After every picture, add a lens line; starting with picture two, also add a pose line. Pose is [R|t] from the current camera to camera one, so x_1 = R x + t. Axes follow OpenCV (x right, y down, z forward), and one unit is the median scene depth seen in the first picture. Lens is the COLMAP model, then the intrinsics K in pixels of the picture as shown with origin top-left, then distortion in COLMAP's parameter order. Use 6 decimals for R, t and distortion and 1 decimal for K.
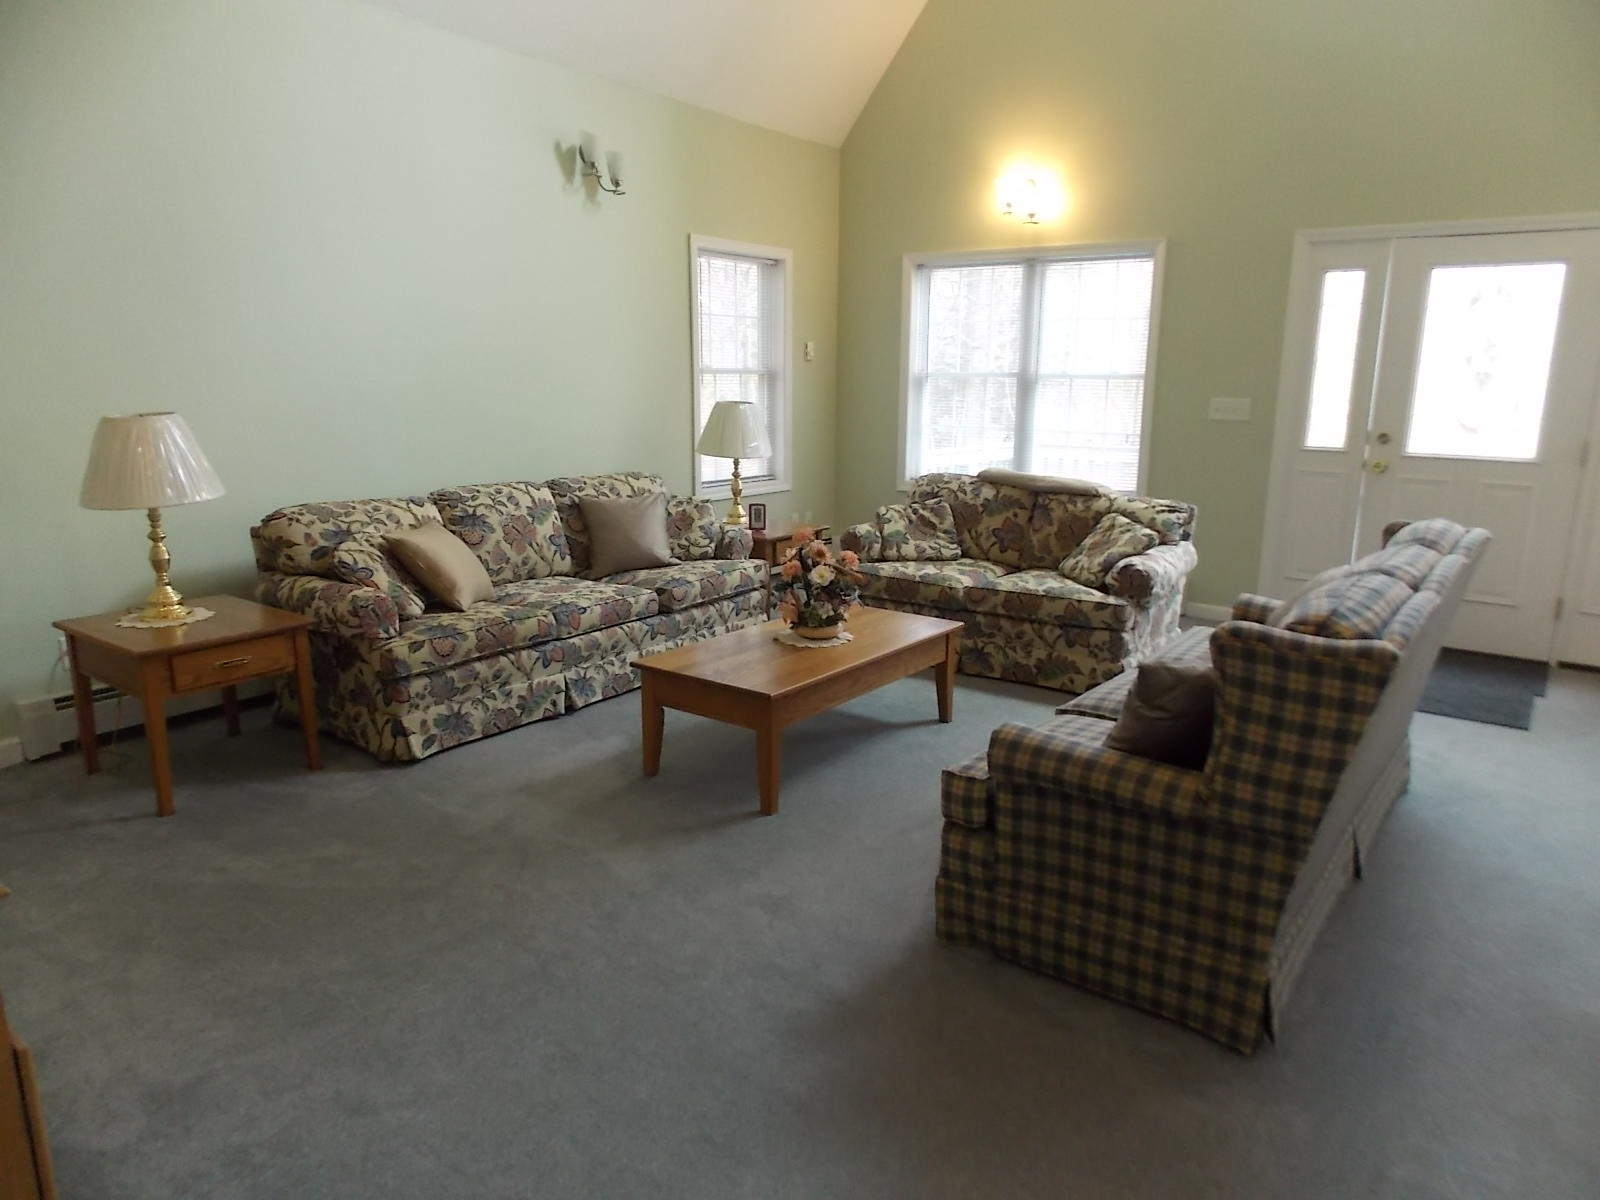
lens RADIAL K [[1053.5, 0, 813.5], [0, 1053.5, 602.7], [0, 0, 1]] dist [0.006743, -0.006267]
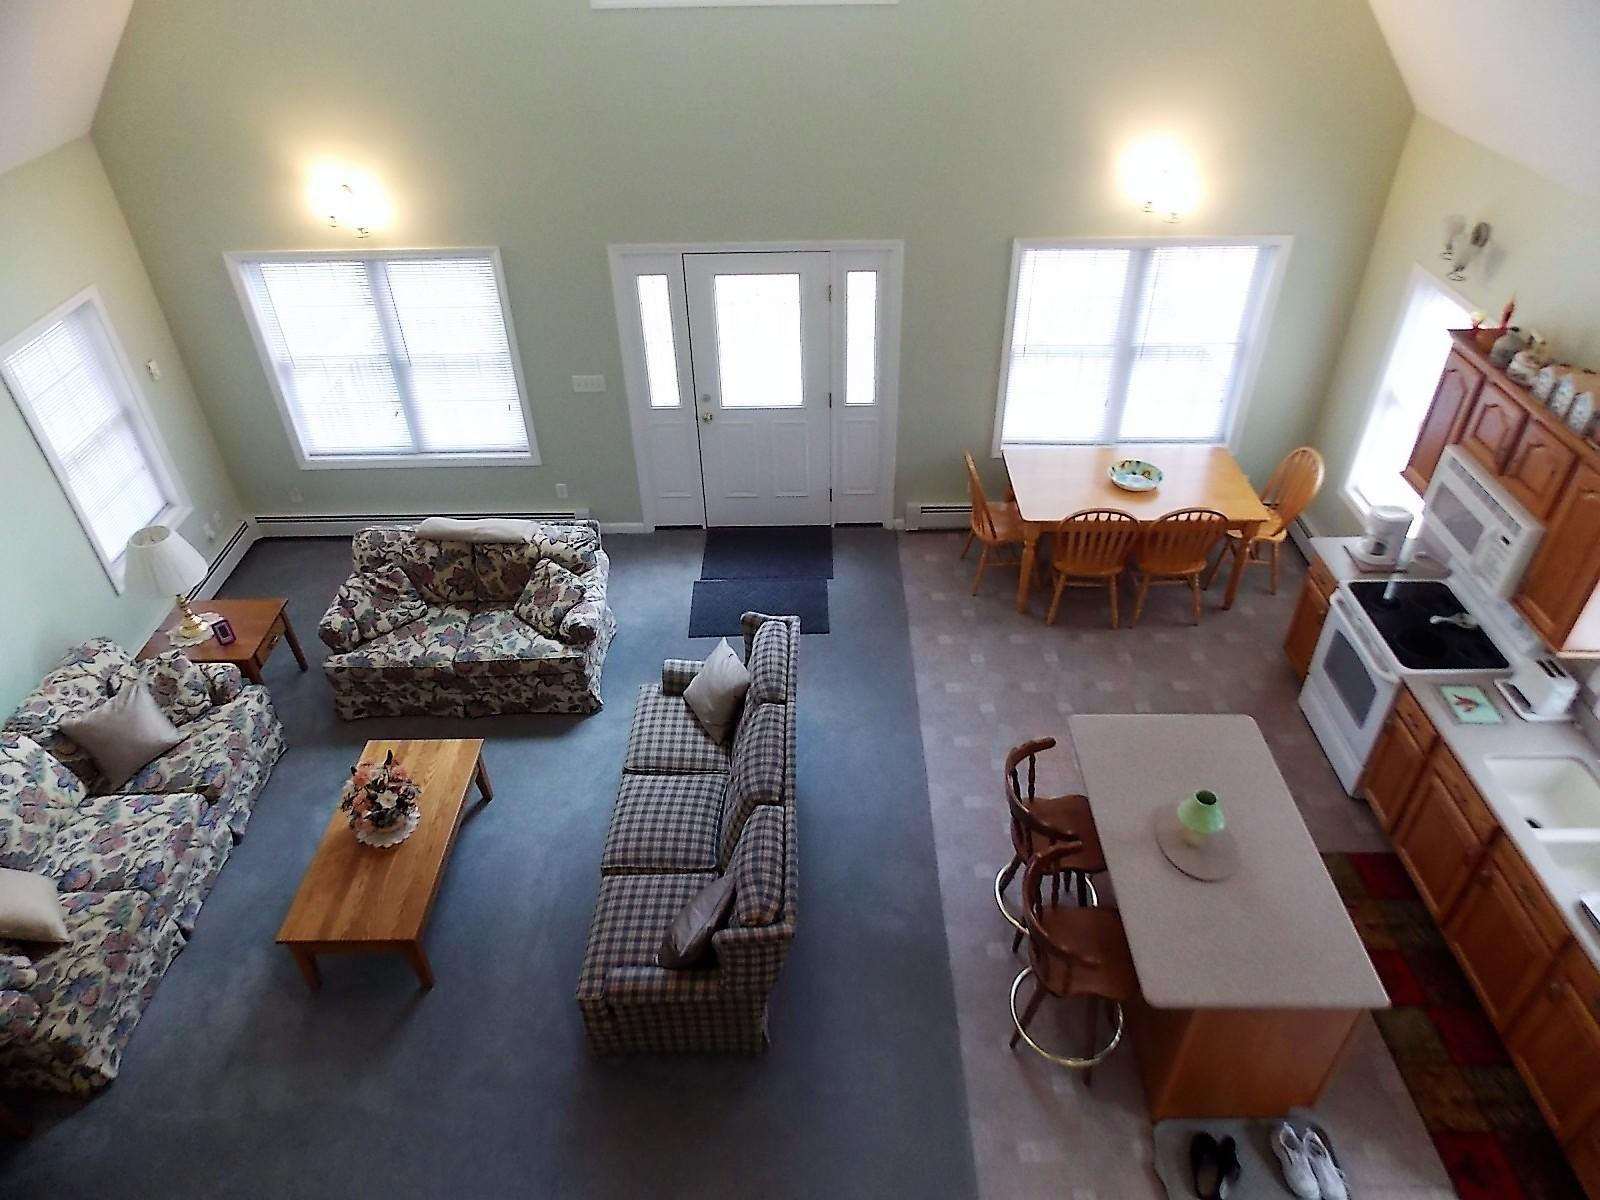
lens RADIAL K [[1053.5, 0, 812.4], [0, 1053.5, 592.7], [0, 0, 1]] dist [0.006743, -0.006267]
pose [[0.804674, -0.377594, 0.458173, -0.051360], [0.149546, 0.875724, 0.459068, -0.561431], [-0.574574, -0.300882, 0.761140, -0.163812]]
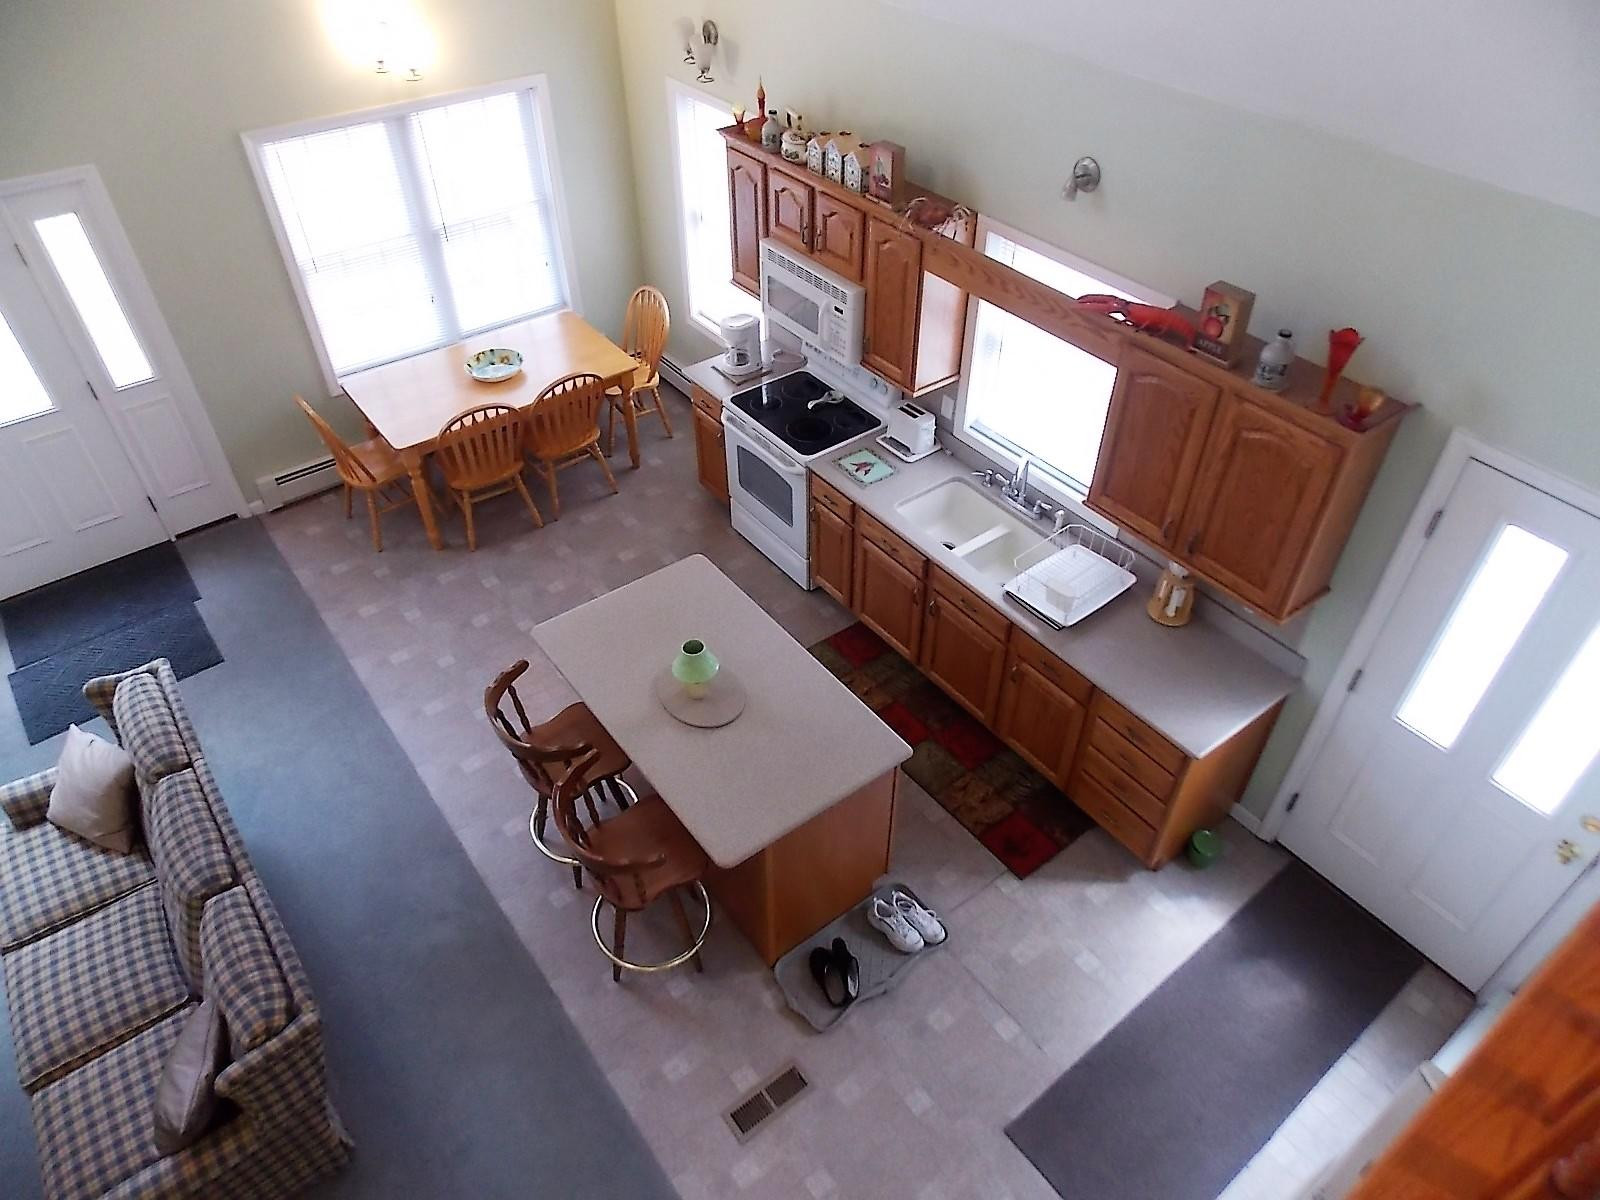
lens RADIAL K [[1053.5, 0, 804.5], [0, 1053.5, 592.1], [0, 0, 1]] dist [0.006743, -0.006267]
pose [[0.282878, -0.651631, 0.703816, 0.007383], [0.212550, 0.758131, 0.616490, -0.498348], [-0.935309, -0.024795, 0.352963, -0.118534]]
